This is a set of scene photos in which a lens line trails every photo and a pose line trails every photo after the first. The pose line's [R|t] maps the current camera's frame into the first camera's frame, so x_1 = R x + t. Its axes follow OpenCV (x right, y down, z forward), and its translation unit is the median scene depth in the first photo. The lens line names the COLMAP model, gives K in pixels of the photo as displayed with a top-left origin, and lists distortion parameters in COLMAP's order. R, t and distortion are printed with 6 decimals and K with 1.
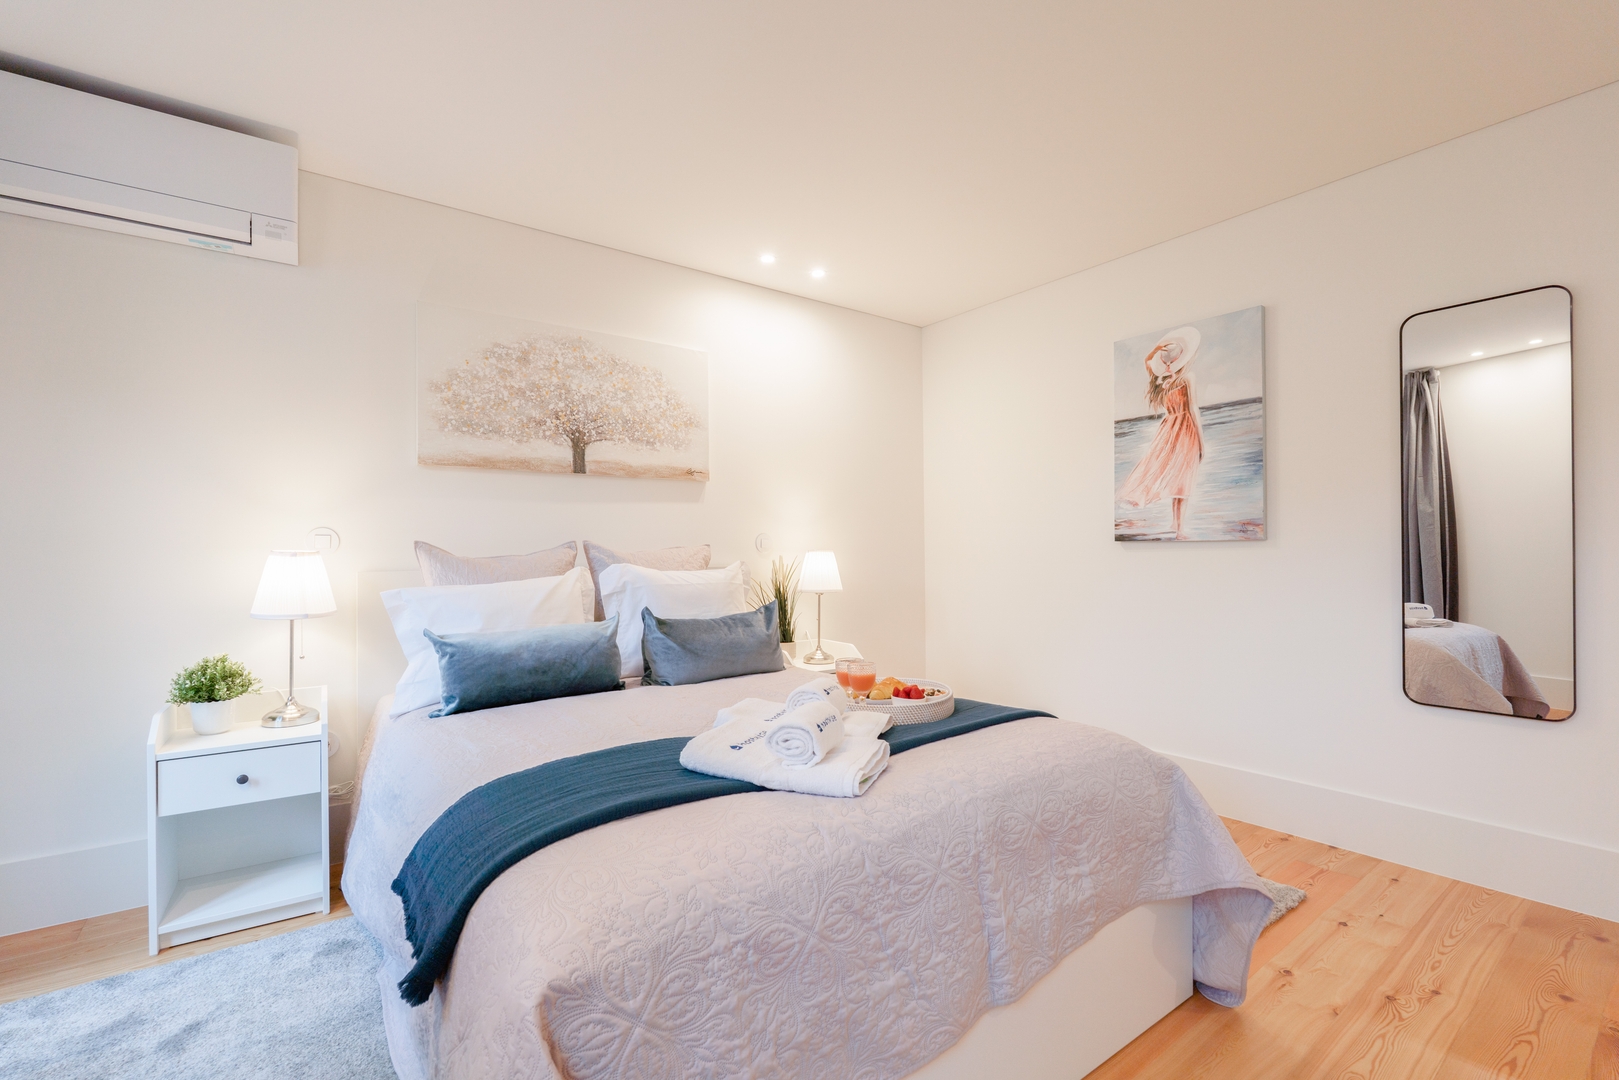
lens RADIAL K [[713.6, 0, 809.5], [0, 713.6, 540.0], [0, 0, 1]] dist [-0.000539, 0.000013]
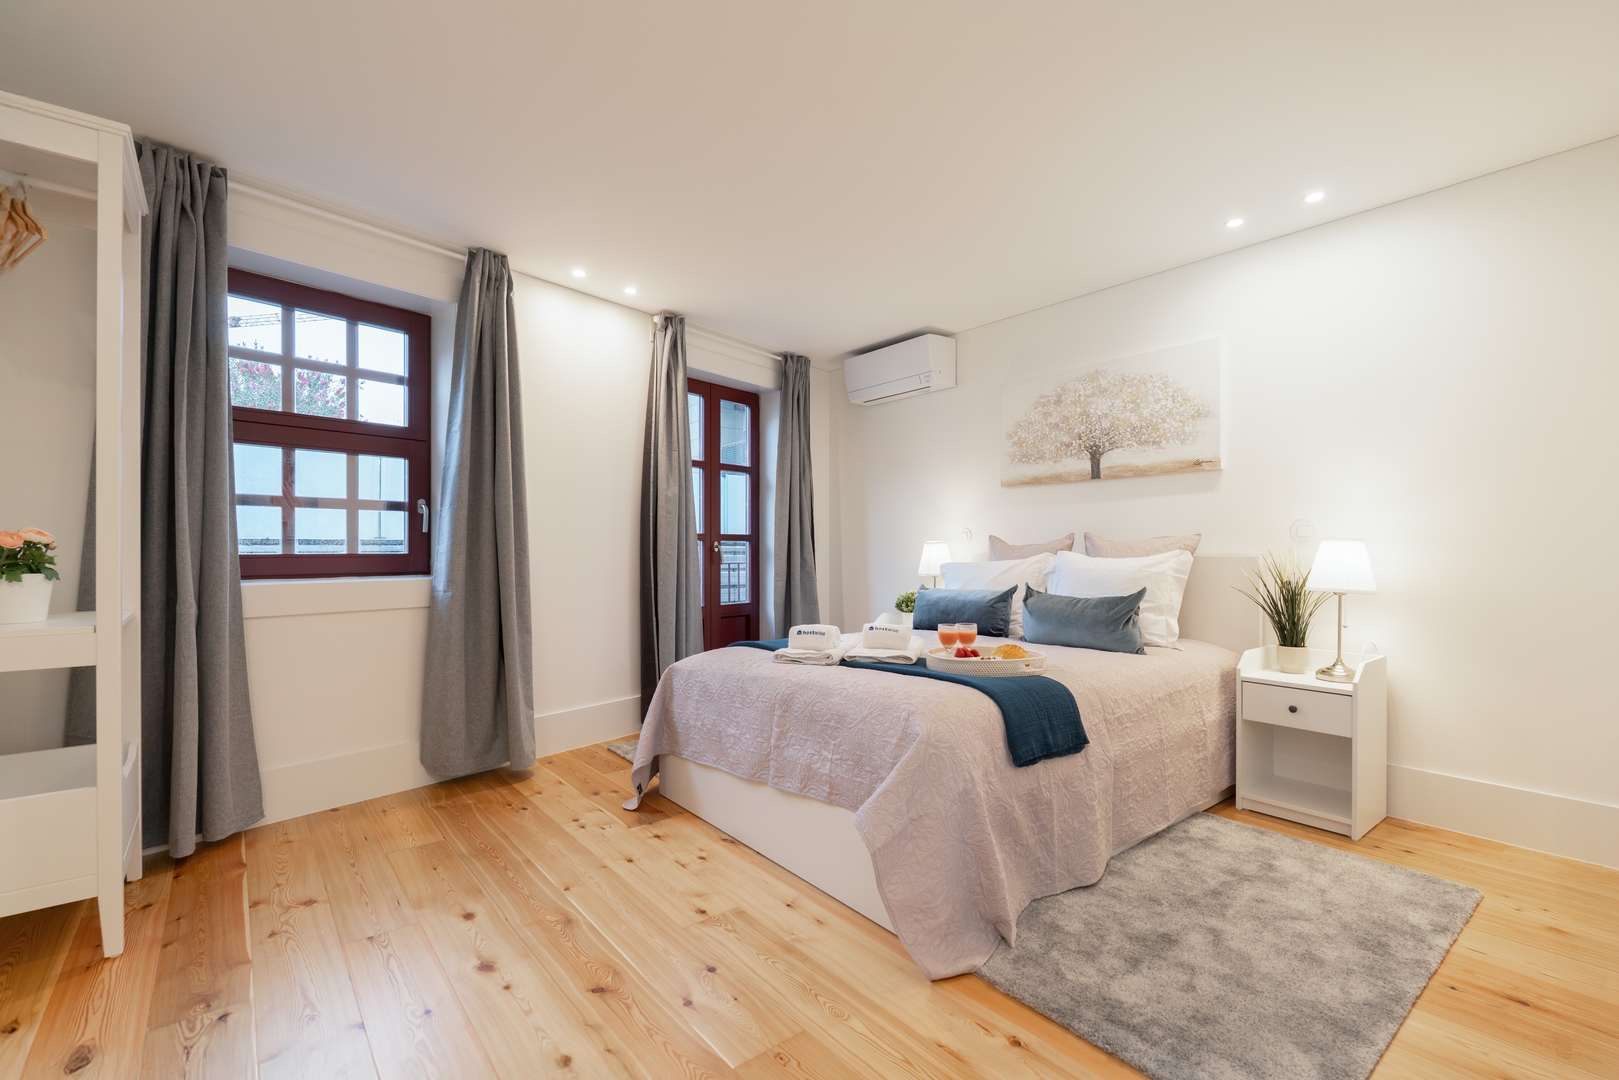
lens RADIAL K [[713.6, 0, 809.5], [0, 713.6, 540.0], [0, 0, 1]] dist [-0.000539, 0.000013]
pose [[0.043267, -0.003177, -0.999058, 0.904362], [0.018766, 0.999821, -0.002367, 0.007377], [0.998887, -0.018646, 0.043319, 0.438056]]
